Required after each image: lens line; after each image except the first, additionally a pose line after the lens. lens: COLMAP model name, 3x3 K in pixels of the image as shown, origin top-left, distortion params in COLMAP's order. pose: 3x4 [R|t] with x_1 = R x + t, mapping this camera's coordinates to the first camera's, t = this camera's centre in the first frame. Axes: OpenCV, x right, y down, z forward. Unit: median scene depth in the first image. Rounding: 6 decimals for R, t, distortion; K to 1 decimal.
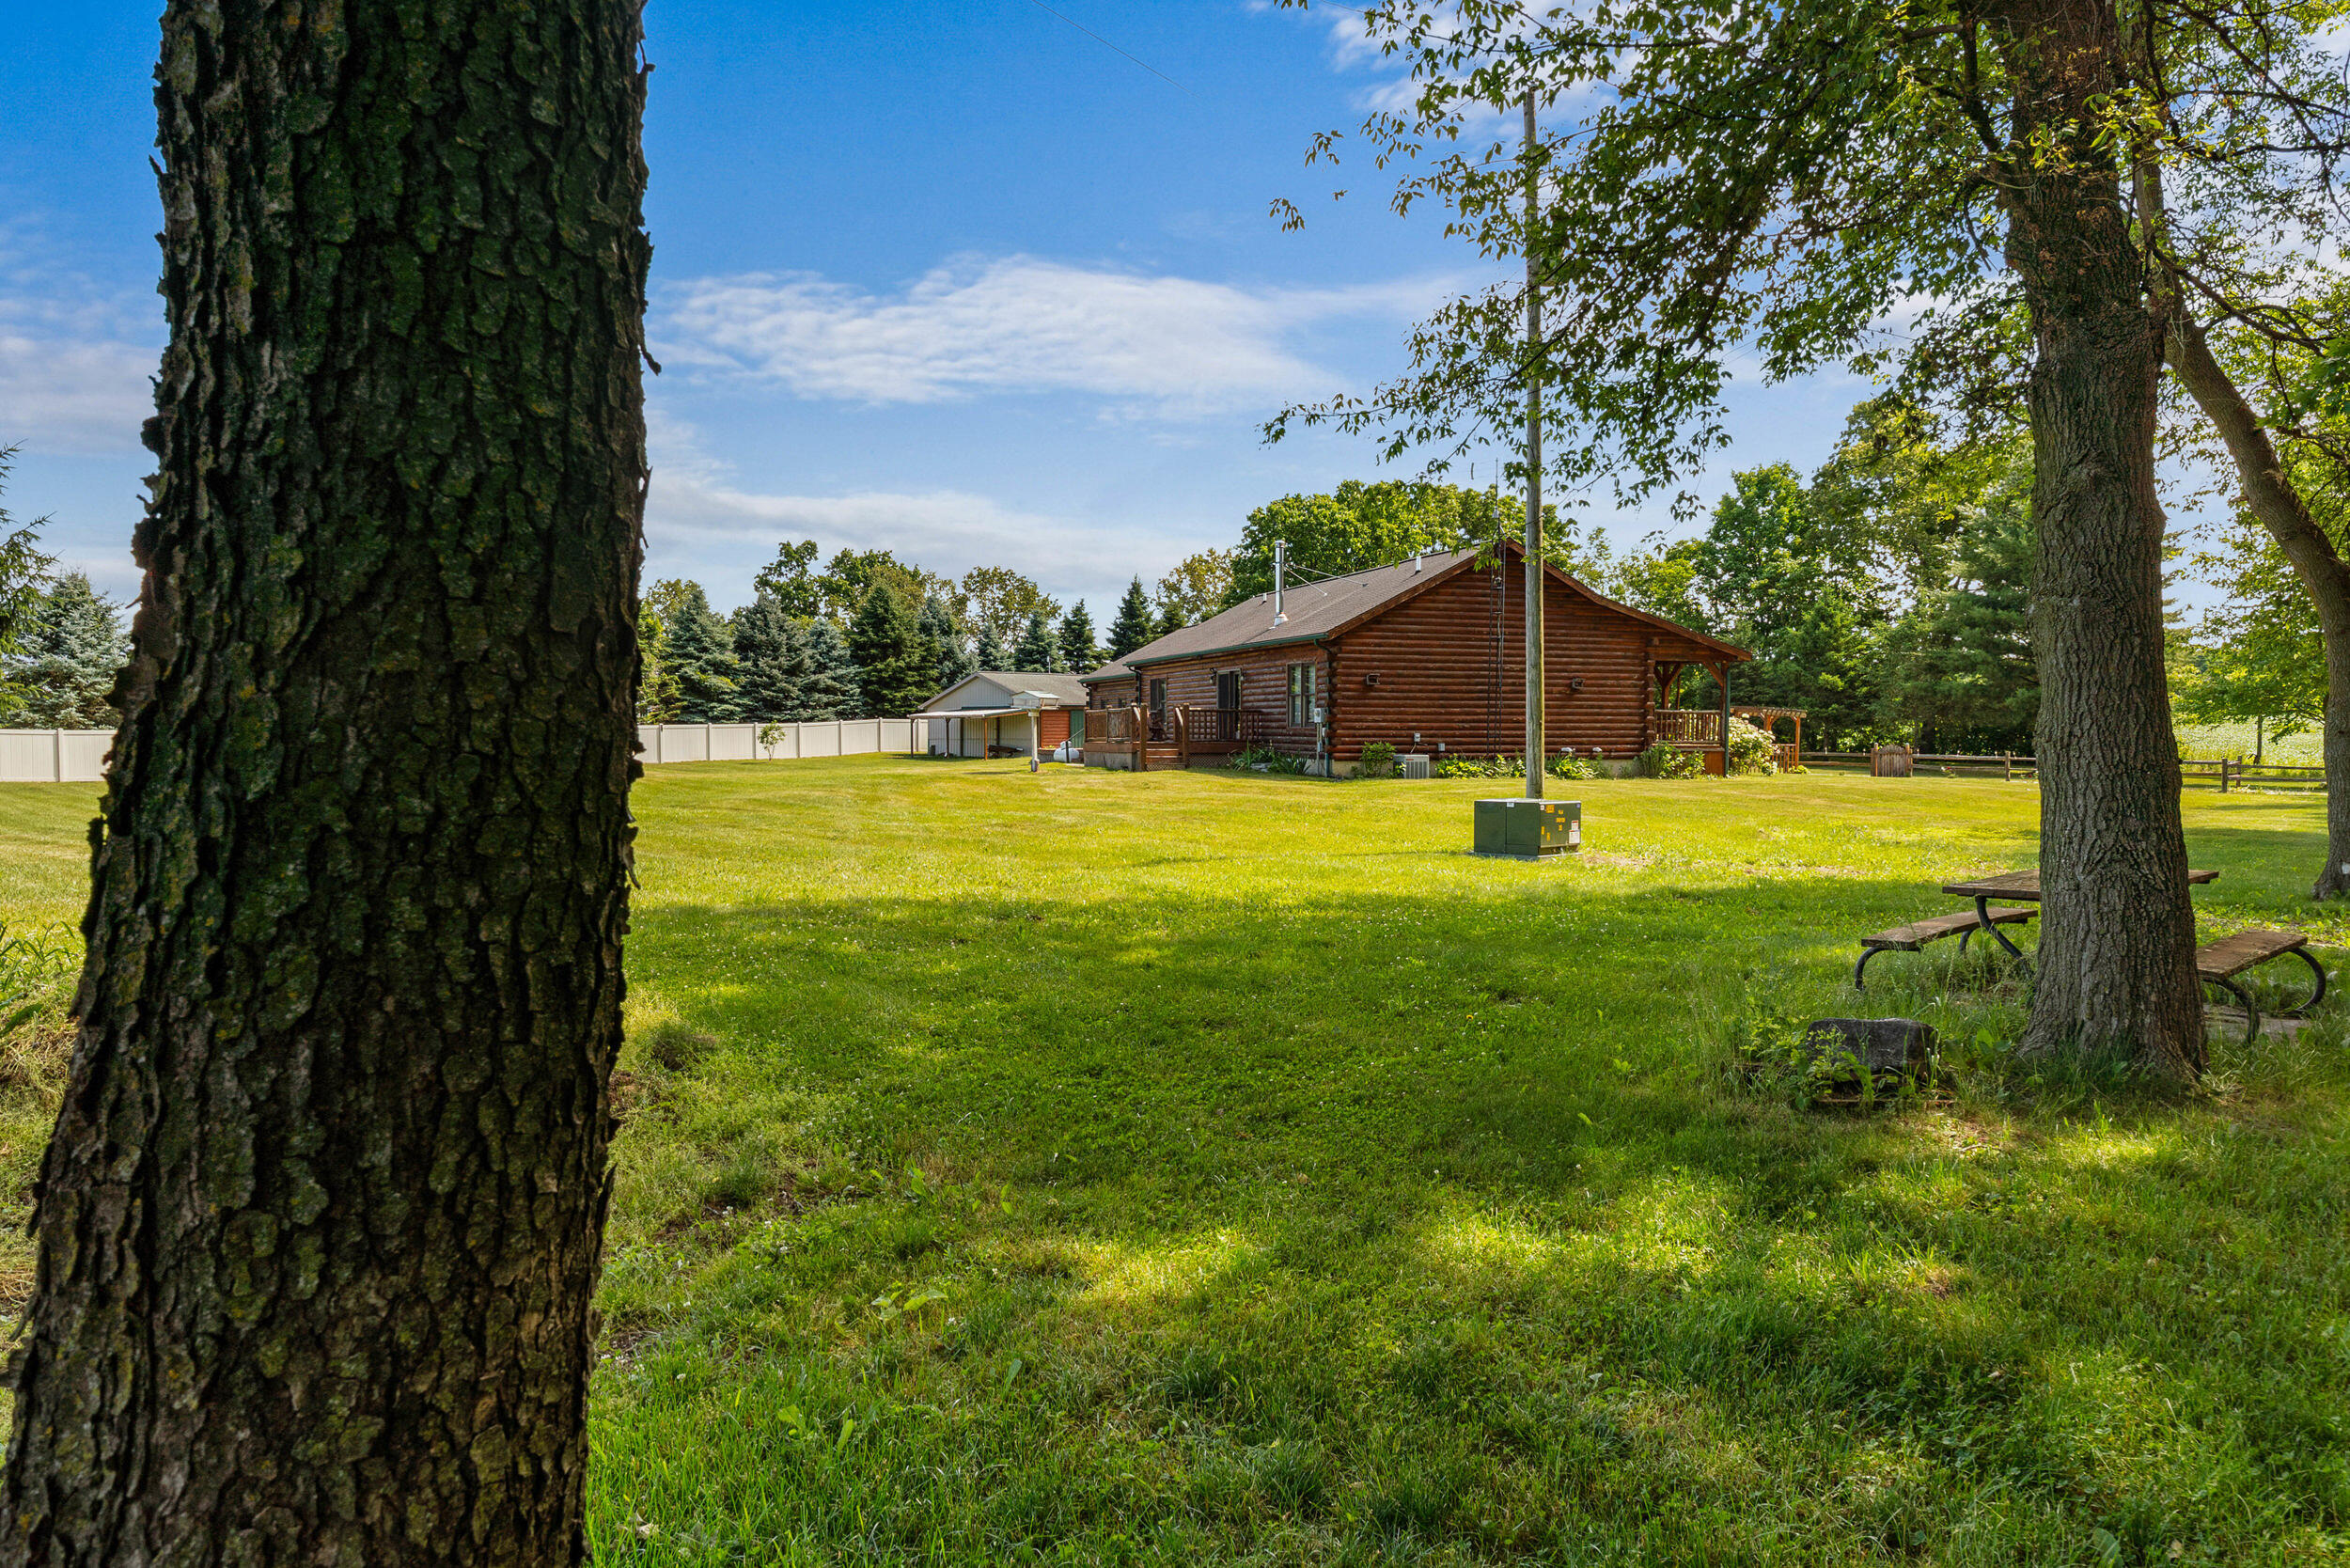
lens RADIAL K [[1399.4, 0, 1190.0], [0, 1399.4, 788.8], [0, 0, 1]] dist [0.002474, -0.000111]
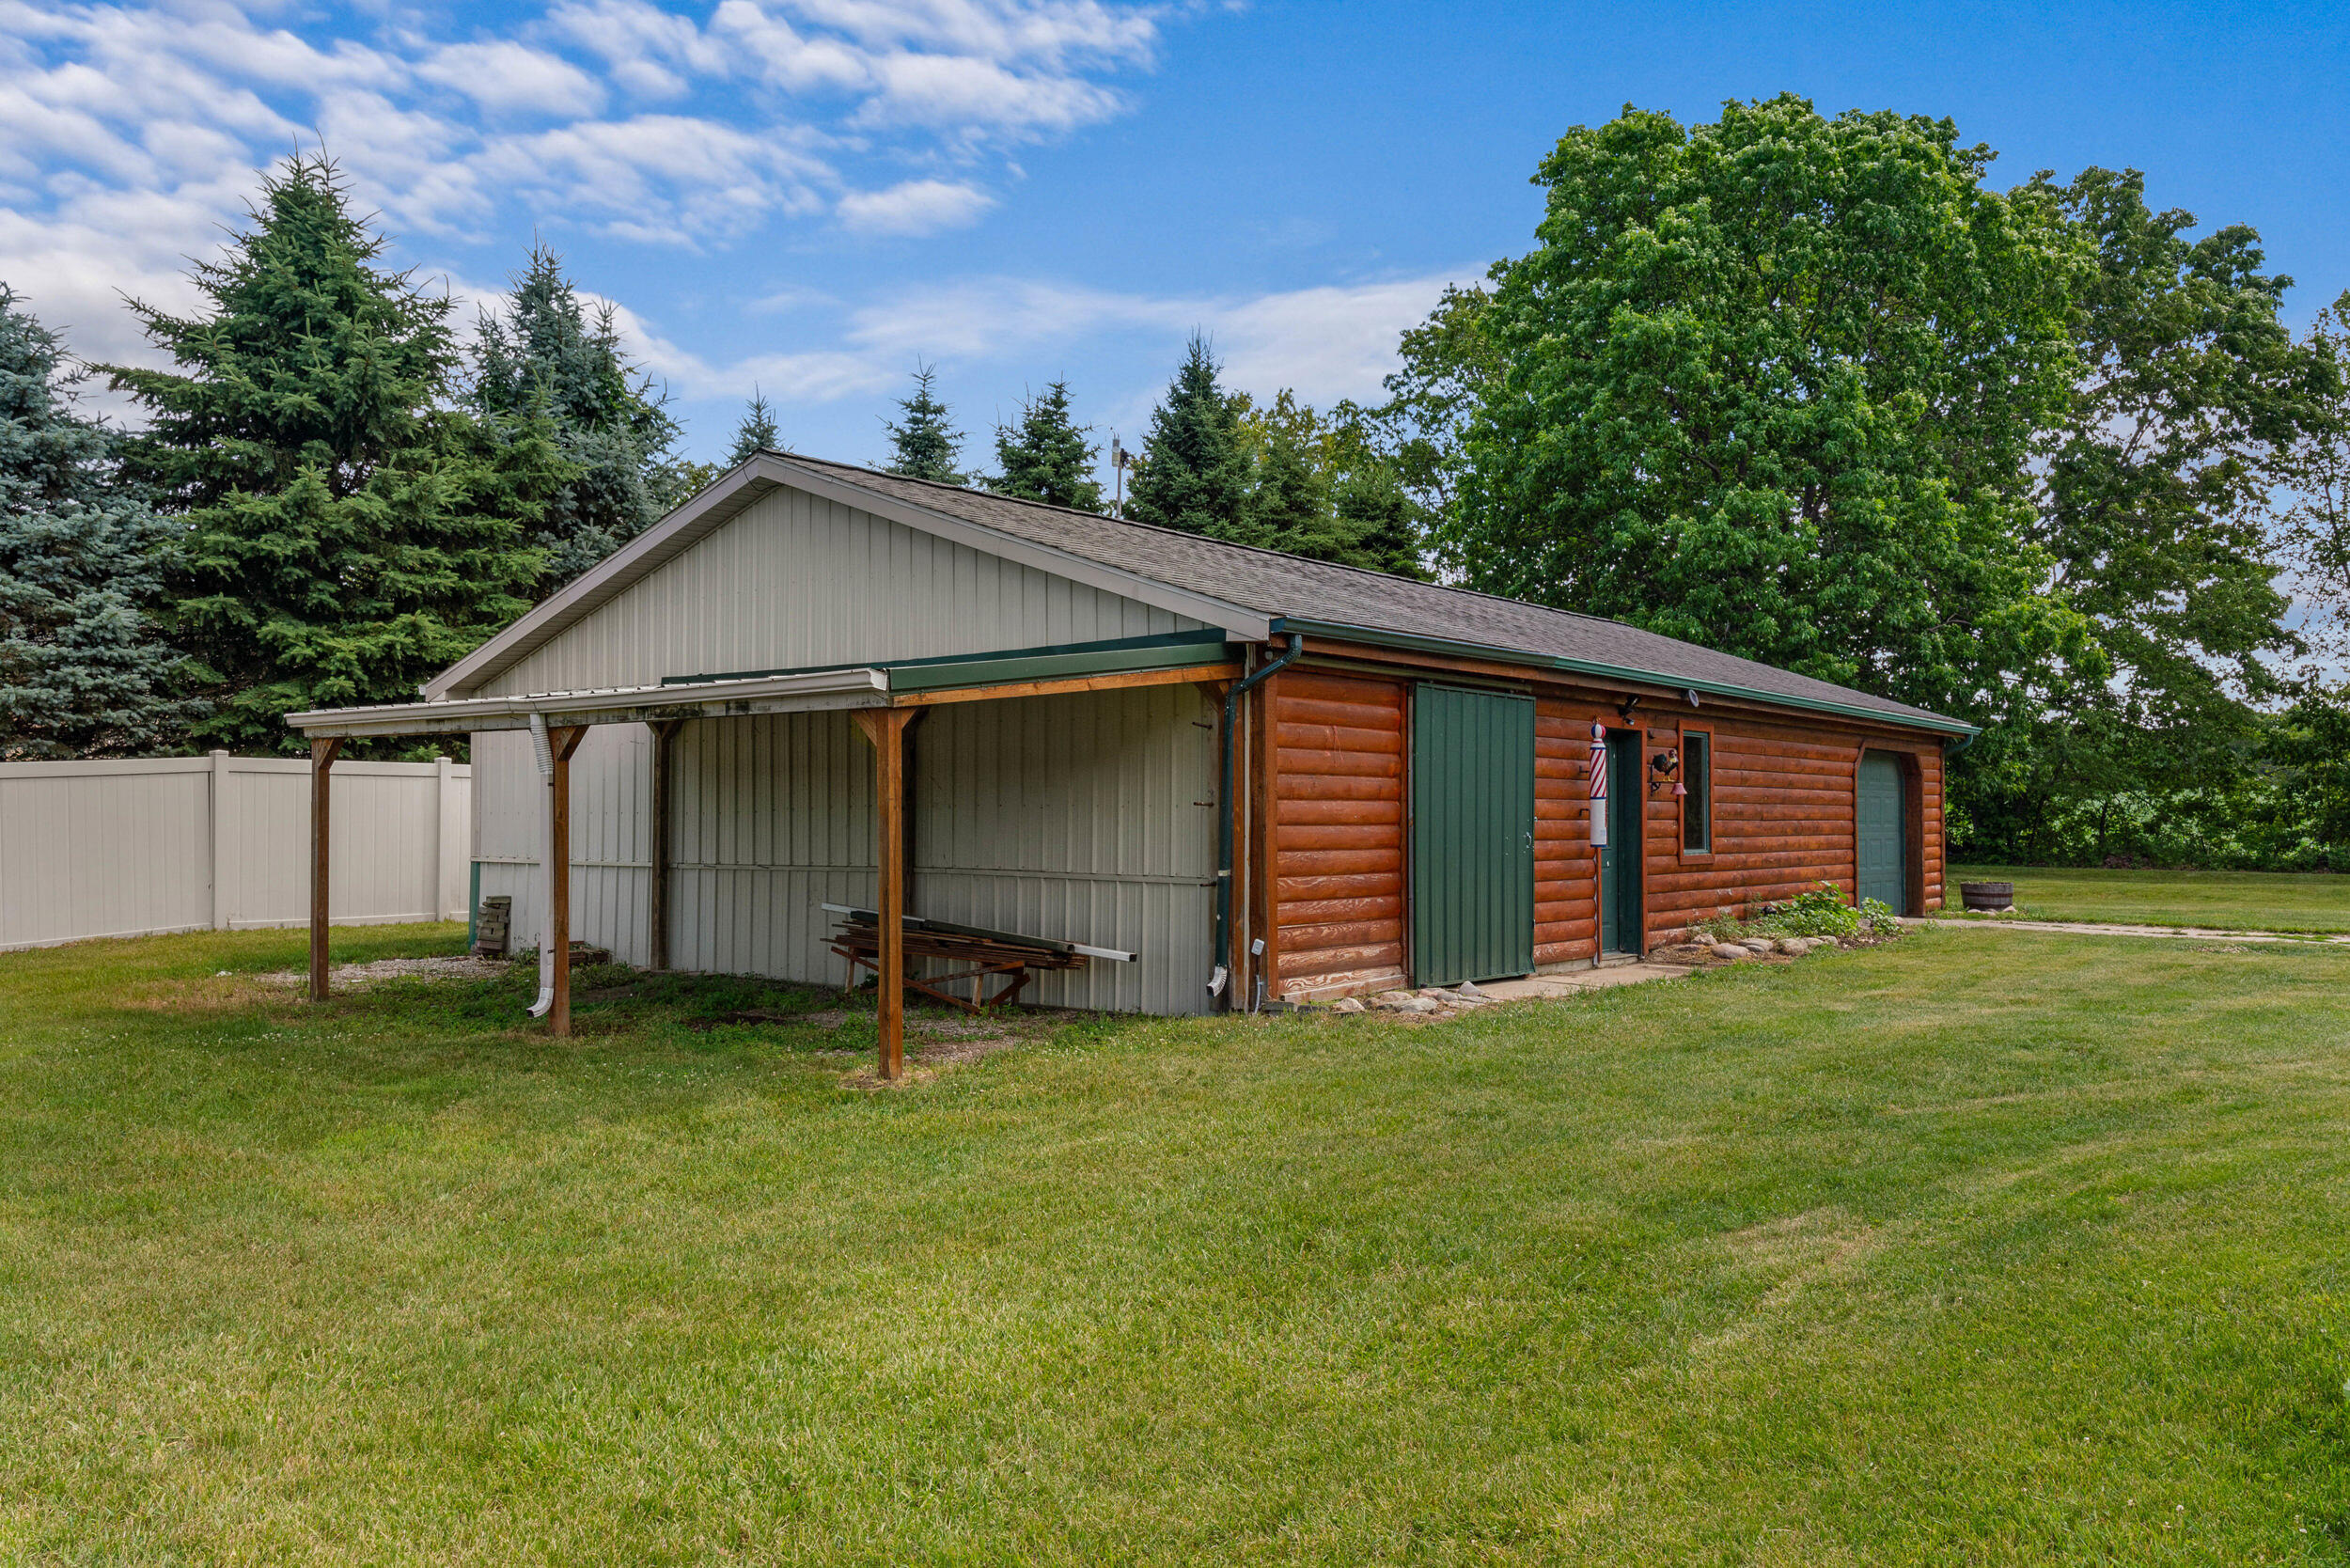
lens RADIAL K [[1769.4, 0, 1175.0], [0, 1769.4, 784.0], [0, 0, 1]] dist [-0.007406, -0.002190]
pose [[0.991604, 0.000893, 0.129308, -0.125152], [0.006617, 0.998316, -0.057638, -0.031965], [-0.129142, 0.058009, 0.989928, 0.758023]]
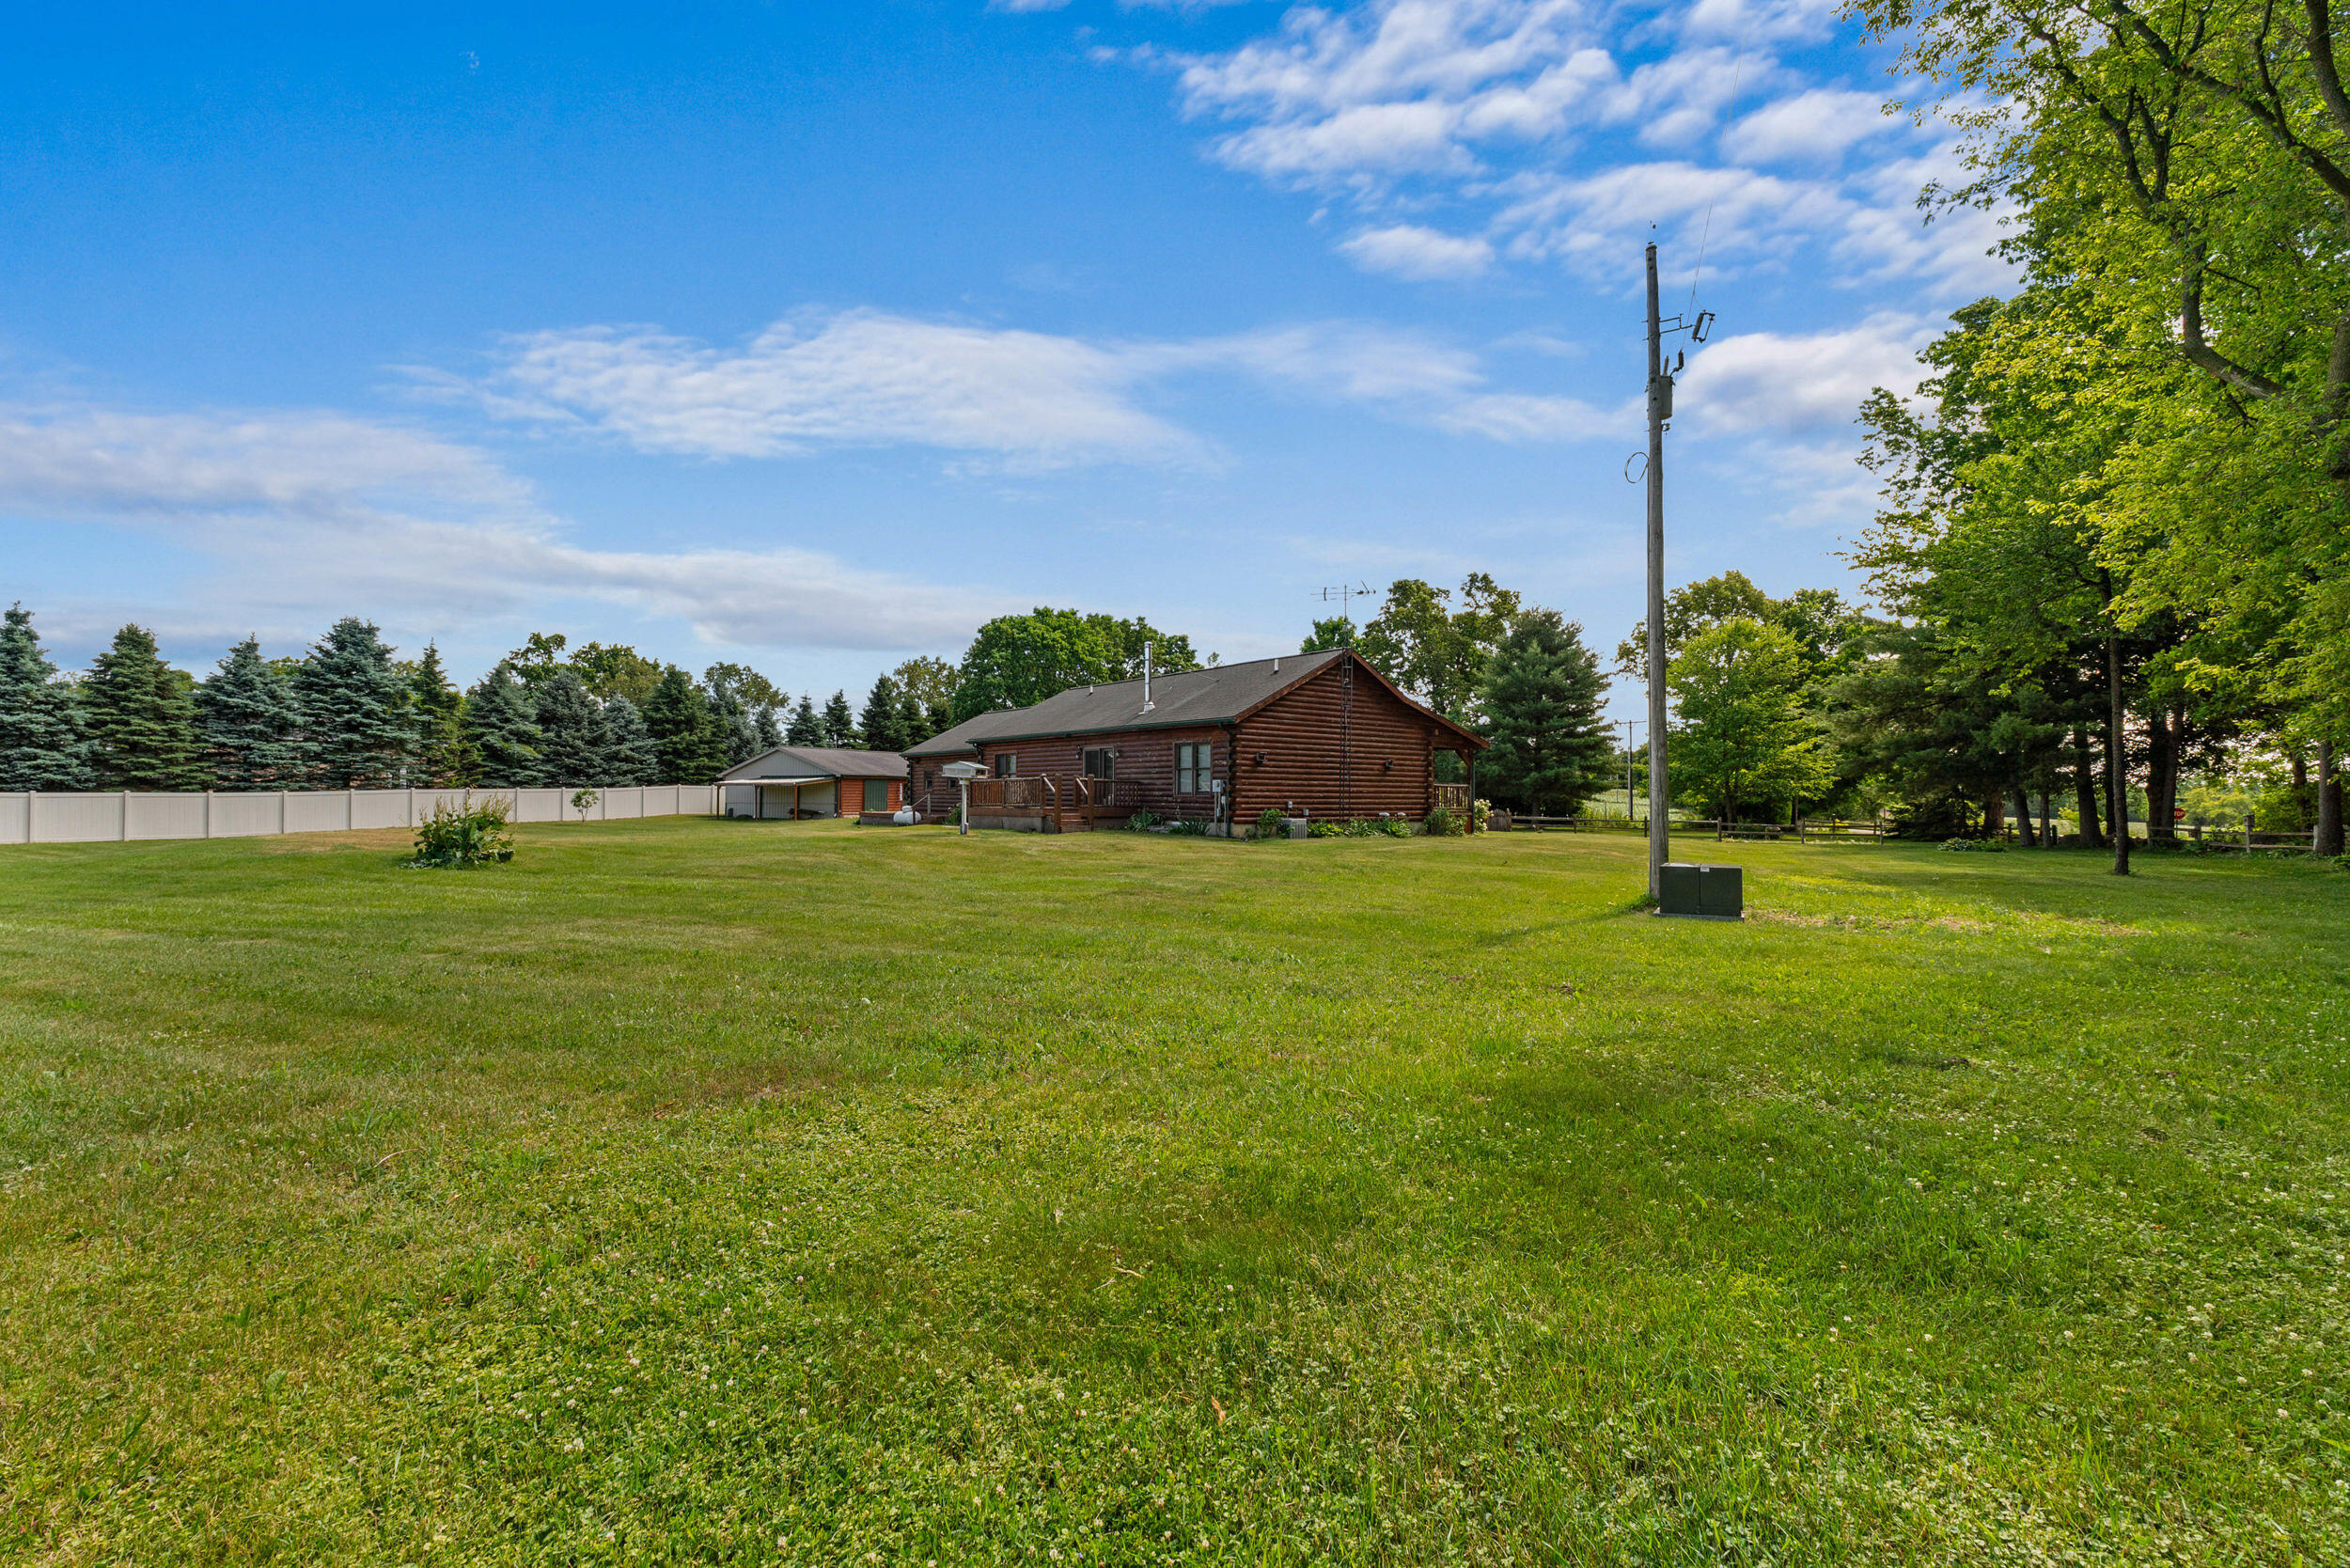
lens RADIAL K [[996.7, 0, 1175.0], [0, 996.7, 784.0], [0, 0, 1]] dist [0.001724, -0.000301]
pose [[0.945555, 0.009552, 0.325322, -0.104140], [0.008120, 0.998566, -0.052918, -0.004473], [-0.325361, 0.052679, 0.944121, 0.097774]]
